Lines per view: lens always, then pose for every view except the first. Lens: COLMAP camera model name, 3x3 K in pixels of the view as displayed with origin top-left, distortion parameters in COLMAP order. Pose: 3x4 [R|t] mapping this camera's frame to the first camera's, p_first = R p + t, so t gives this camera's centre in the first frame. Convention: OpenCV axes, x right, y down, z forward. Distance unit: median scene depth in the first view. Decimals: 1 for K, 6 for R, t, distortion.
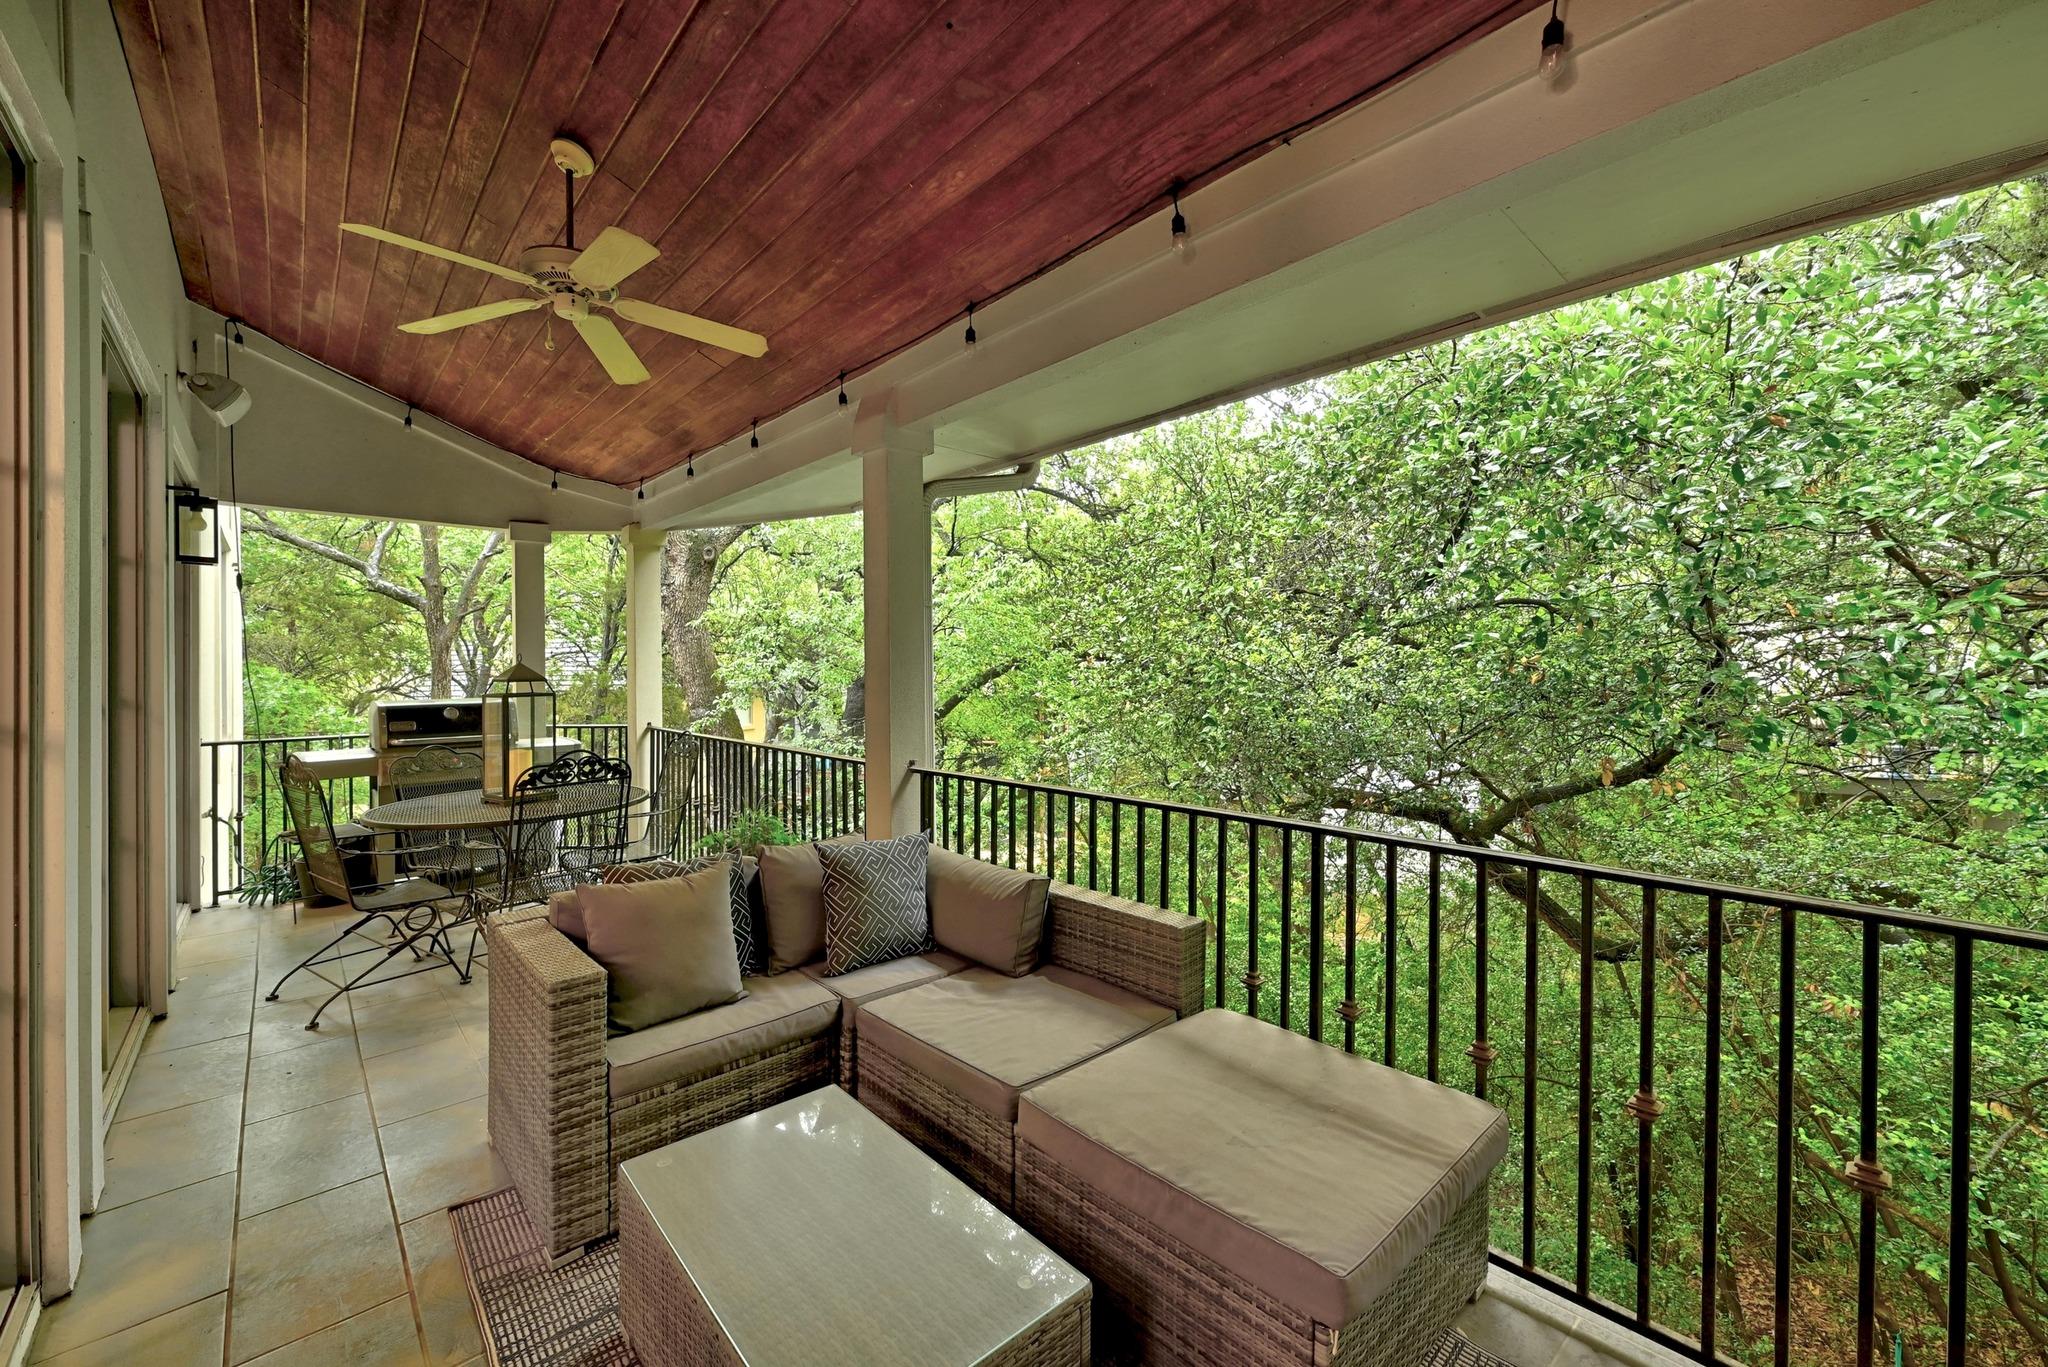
lens RADIAL K [[825.5, 0, 1008.3], [0, 825.5, 666.0], [0, 0, 1]] dist [0.008489, -0.000879]
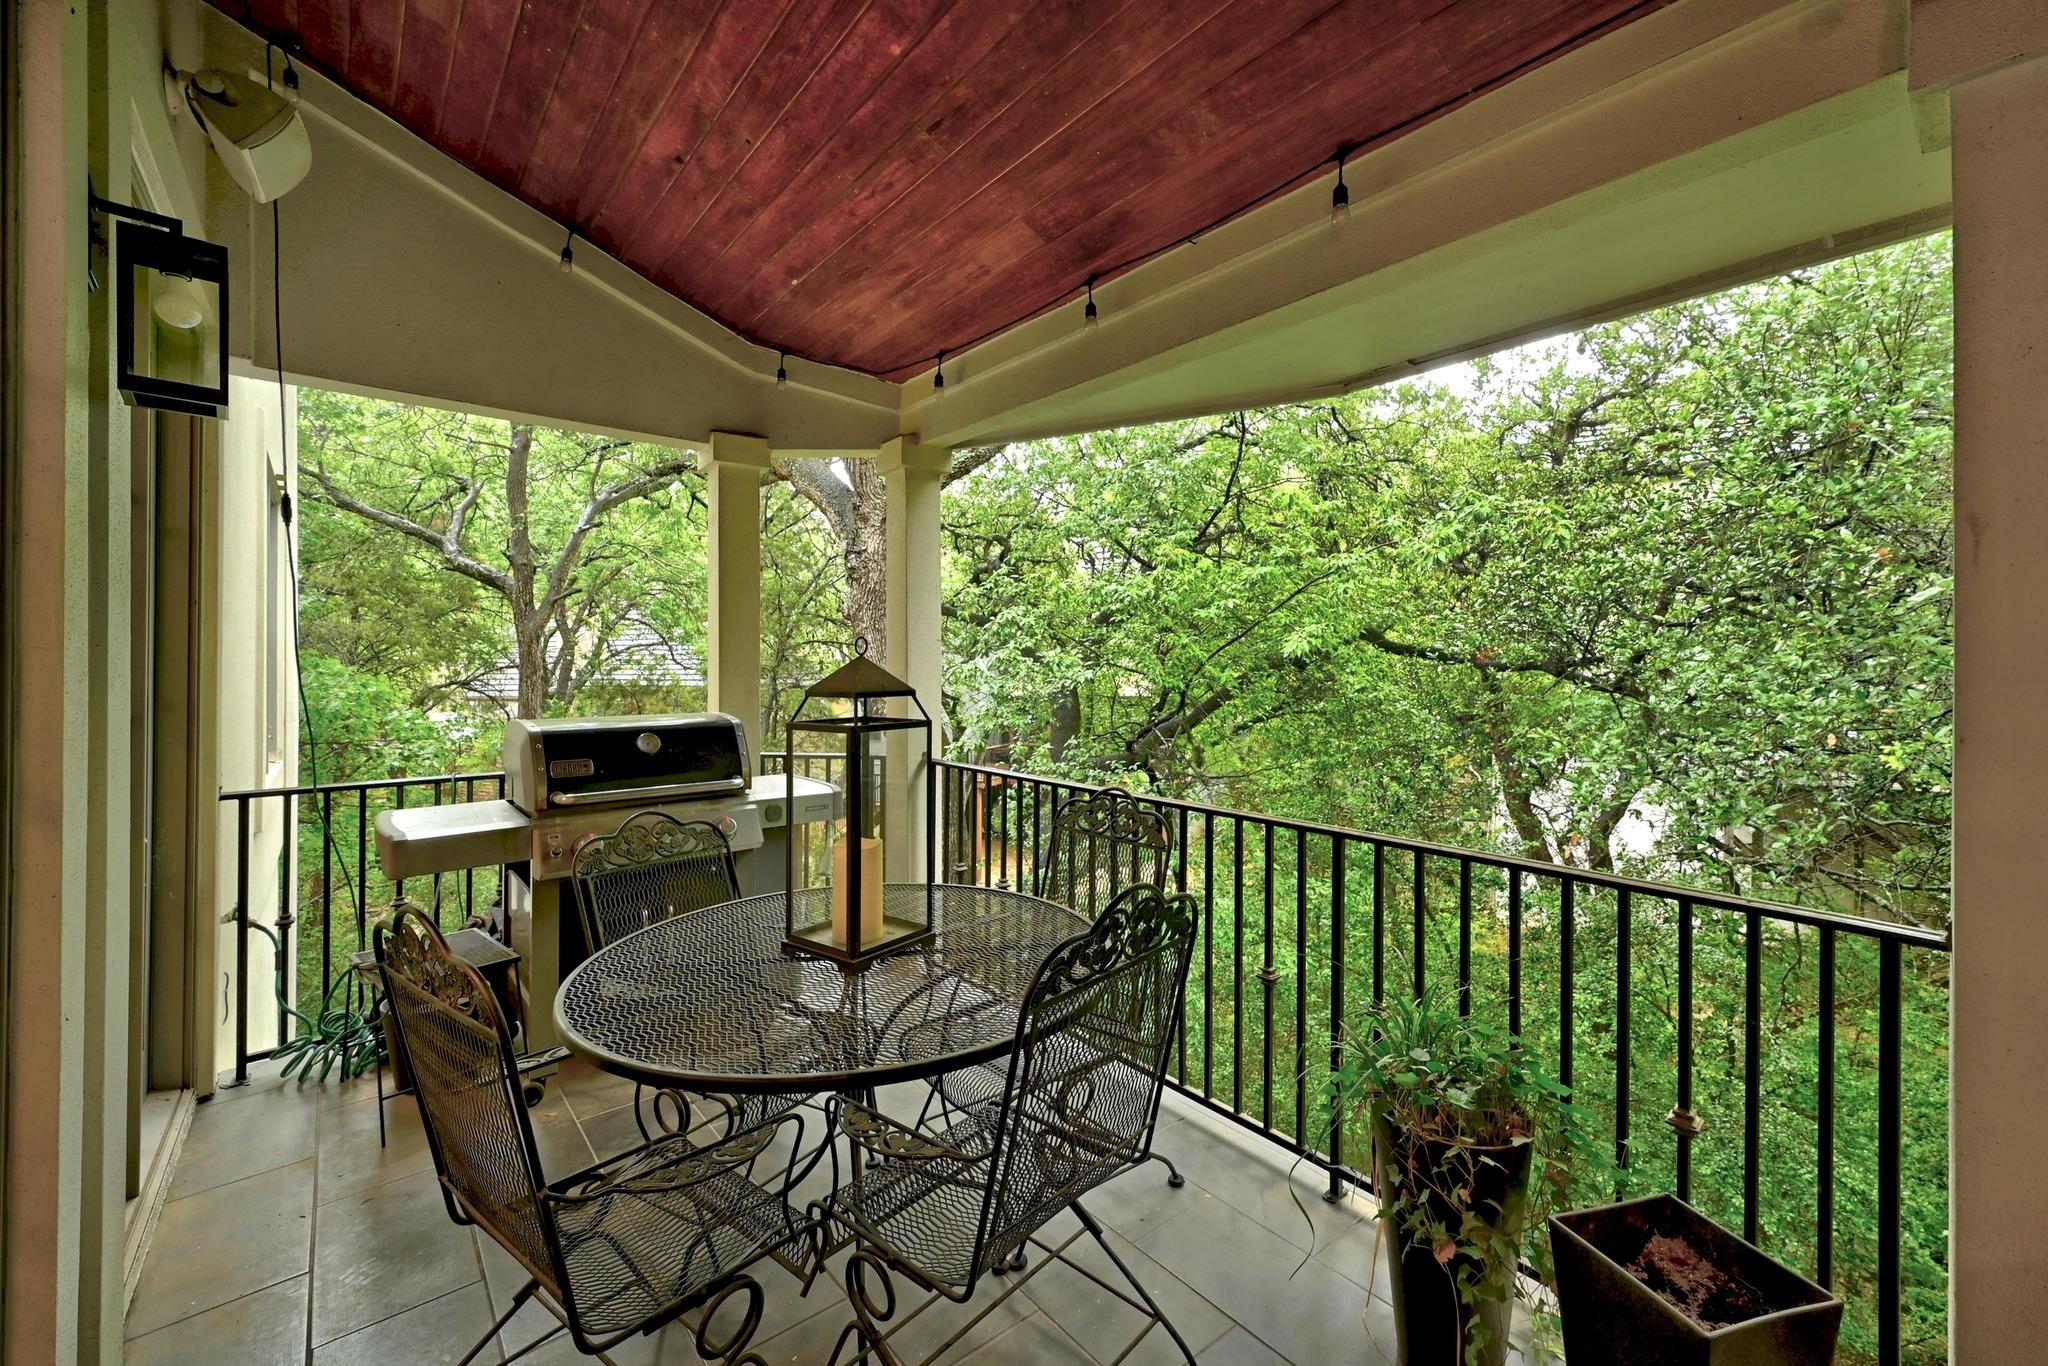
lens RADIAL K [[825.5, 0, 1025.0], [0, 825.5, 668.9], [0, 0, 1]] dist [0.008489, -0.000879]
pose [[0.999517, 0.012379, -0.028488, -0.368555], [-0.012293, 0.999919, 0.003160, 0.000664], [0.028525, -0.002808, 0.999589, 0.406396]]
